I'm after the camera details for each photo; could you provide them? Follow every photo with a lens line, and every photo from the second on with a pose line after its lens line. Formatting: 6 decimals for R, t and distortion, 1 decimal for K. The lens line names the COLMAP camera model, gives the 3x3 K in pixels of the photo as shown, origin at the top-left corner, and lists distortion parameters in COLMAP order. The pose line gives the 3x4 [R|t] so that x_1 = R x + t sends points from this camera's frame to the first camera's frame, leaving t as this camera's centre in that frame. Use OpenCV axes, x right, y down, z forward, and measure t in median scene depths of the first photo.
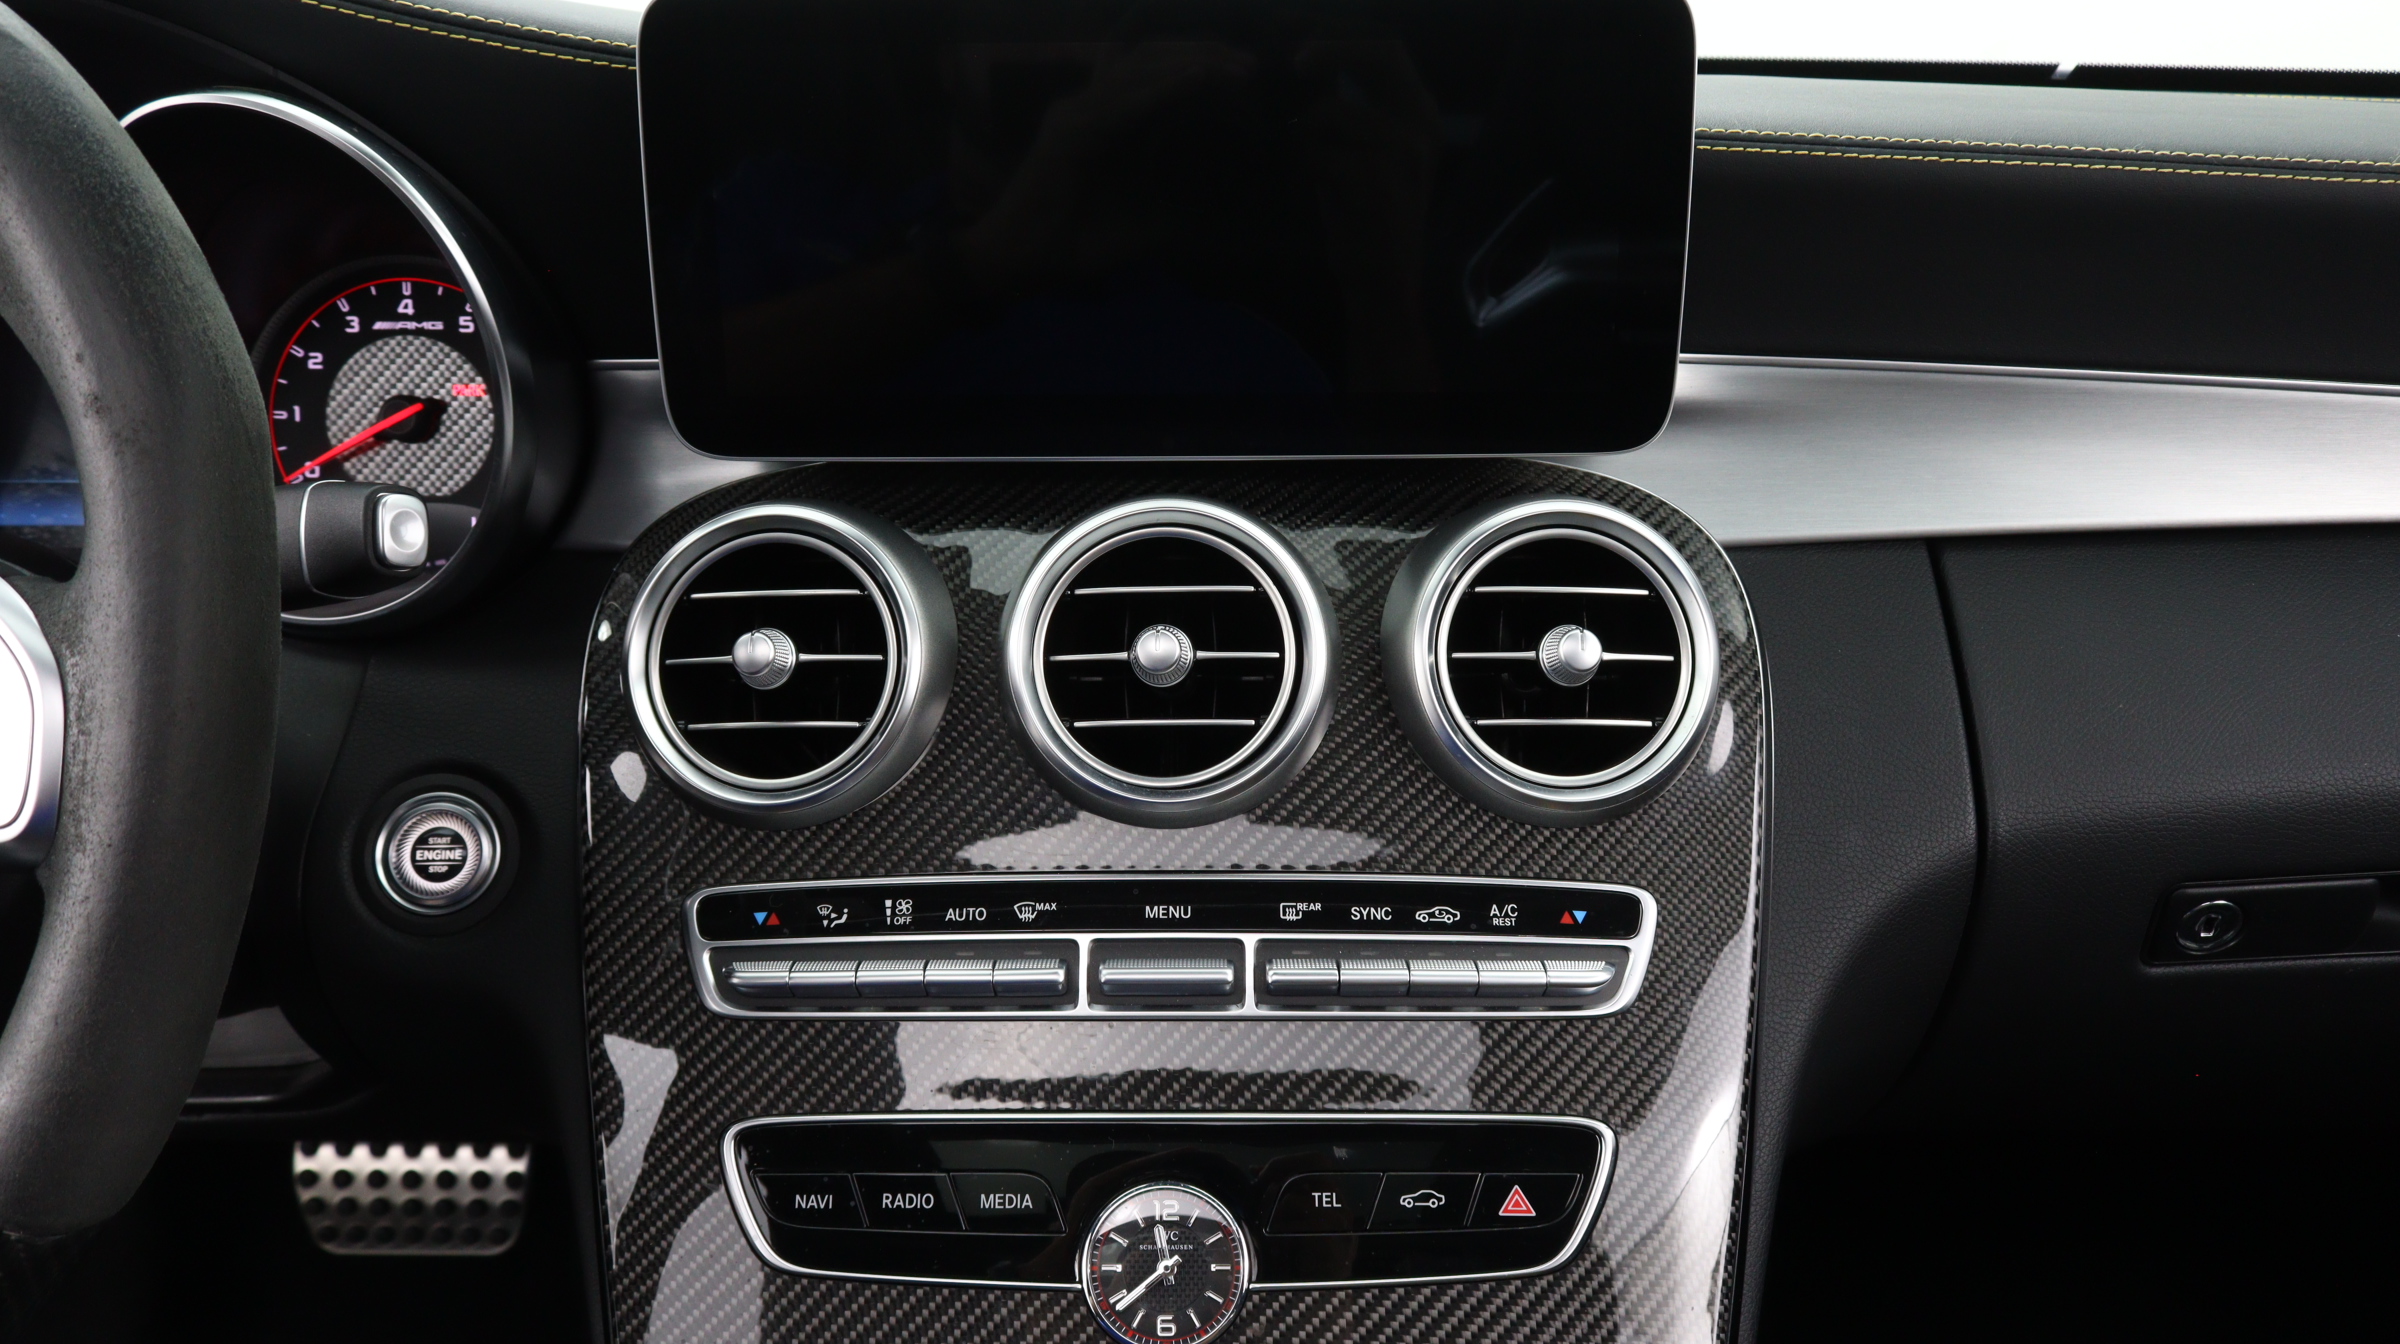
lens RADIAL K [[2008.5, 0, 1184.9], [0, 2008.5, 664.9], [0, 0, 1]] dist [-0.016370, 0.025580]
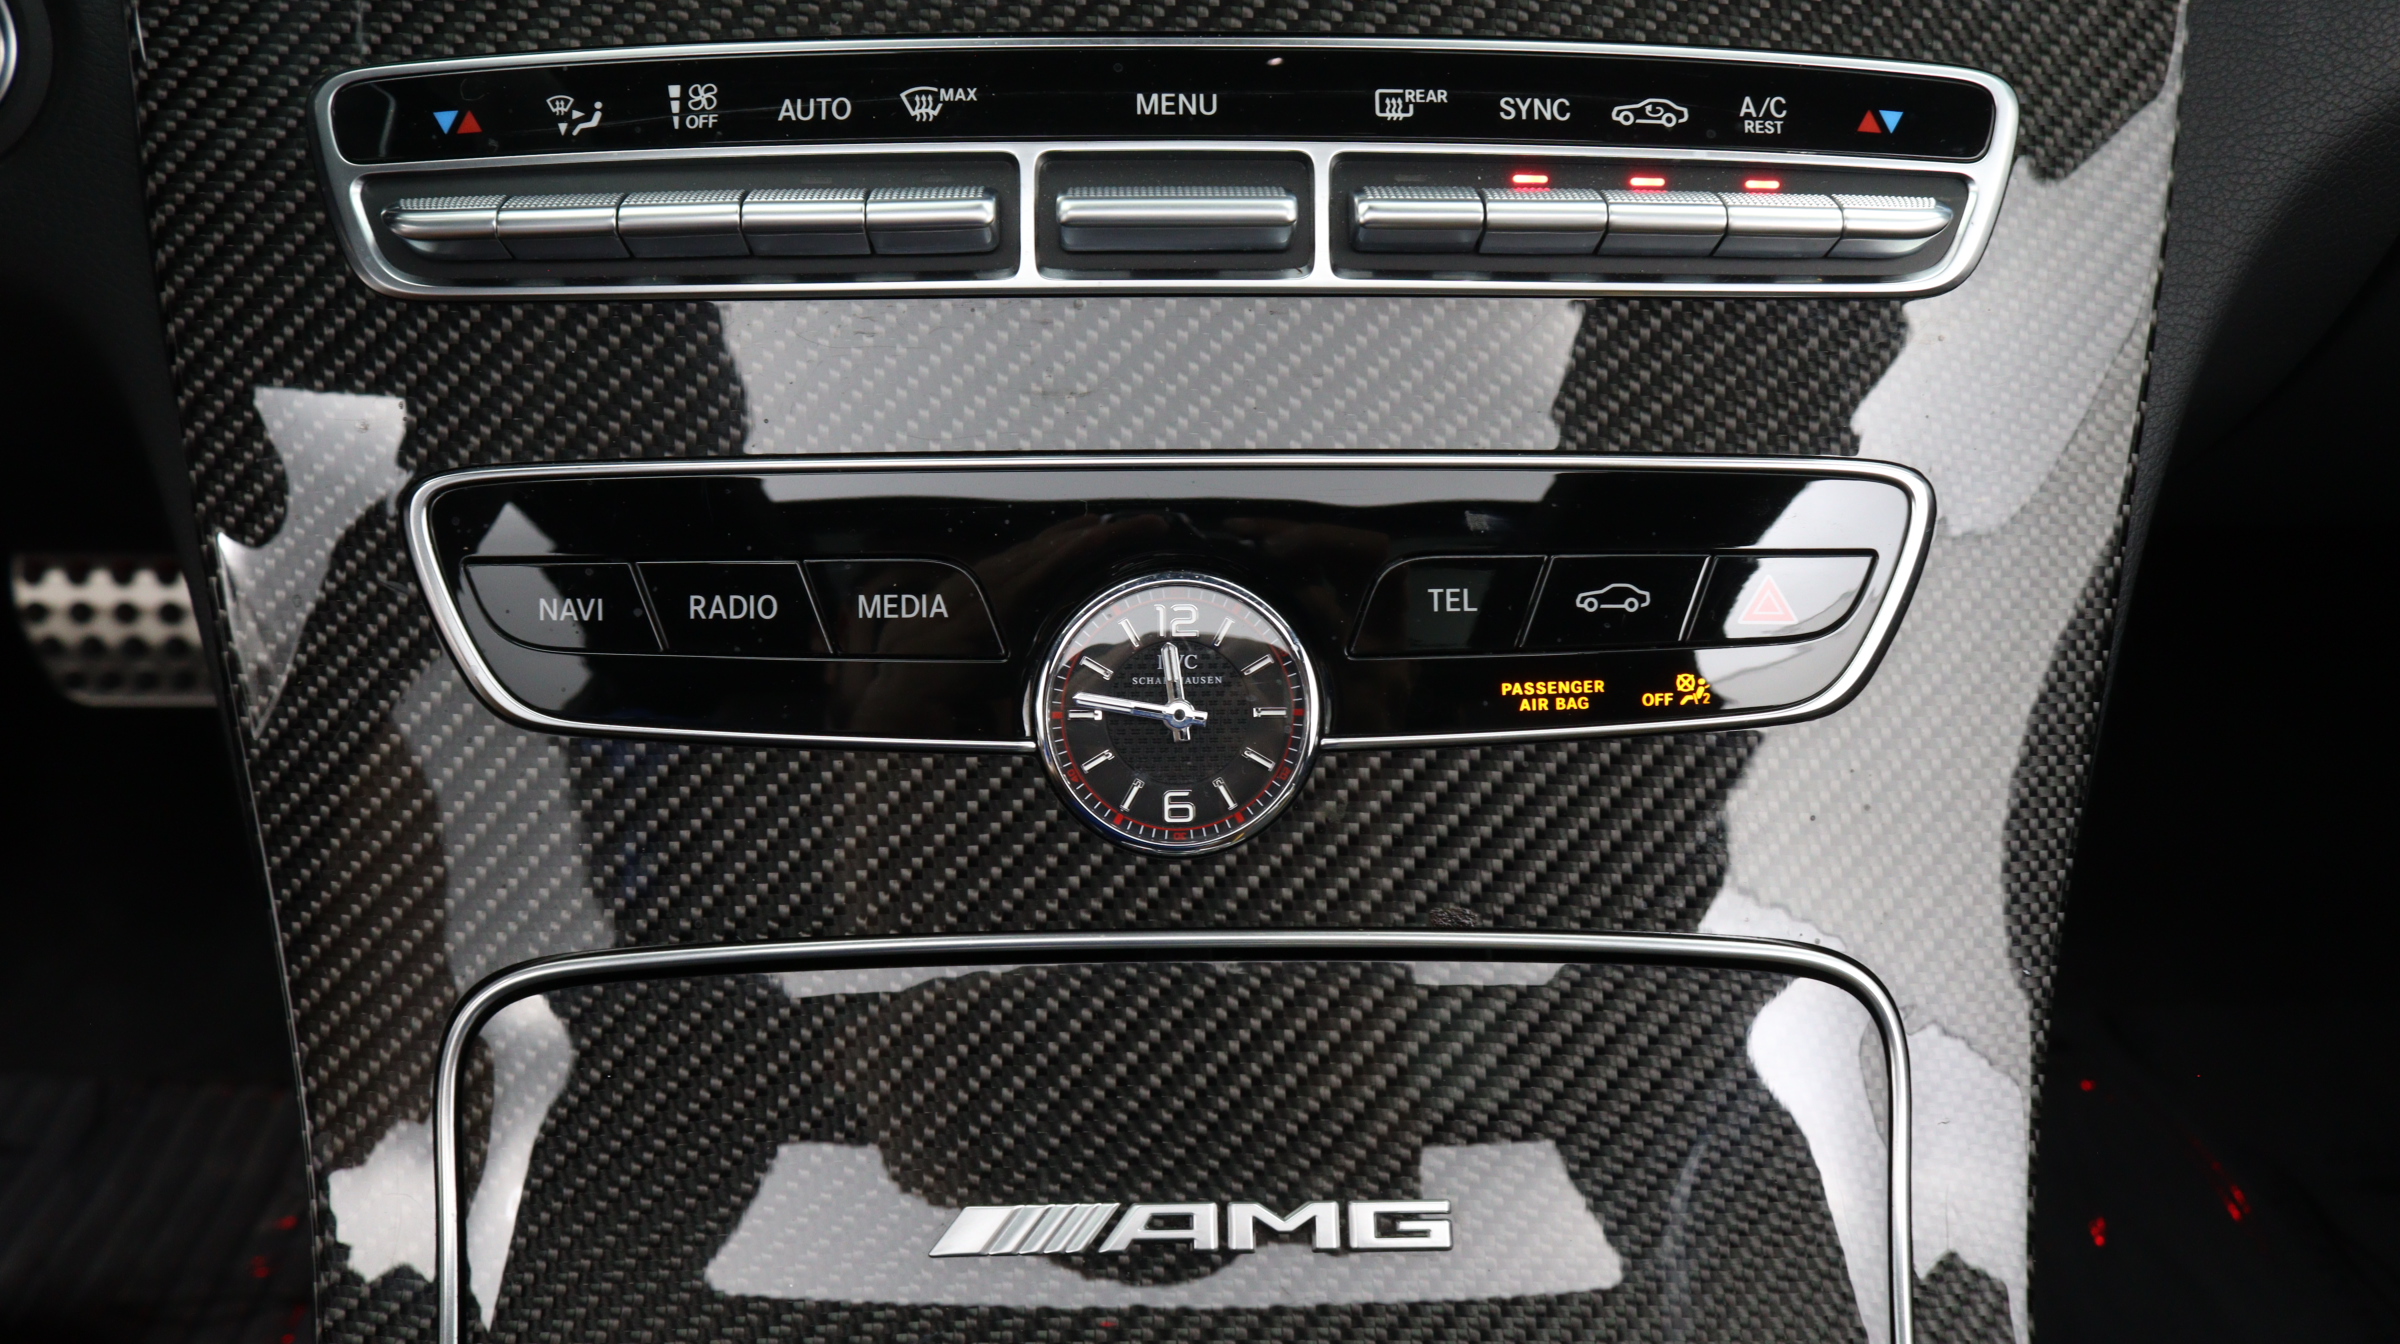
lens RADIAL K [[2008.5, 0, 1194.9], [0, 2008.5, 676.6], [0, 0, 1]] dist [-0.016370, 0.025580]
pose [[0.999014, -0.008676, 0.043540, -0.028931], [-0.003801, 0.960402, 0.278591, 0.120030], [-0.044233, -0.278482, 0.959422, 0.417020]]
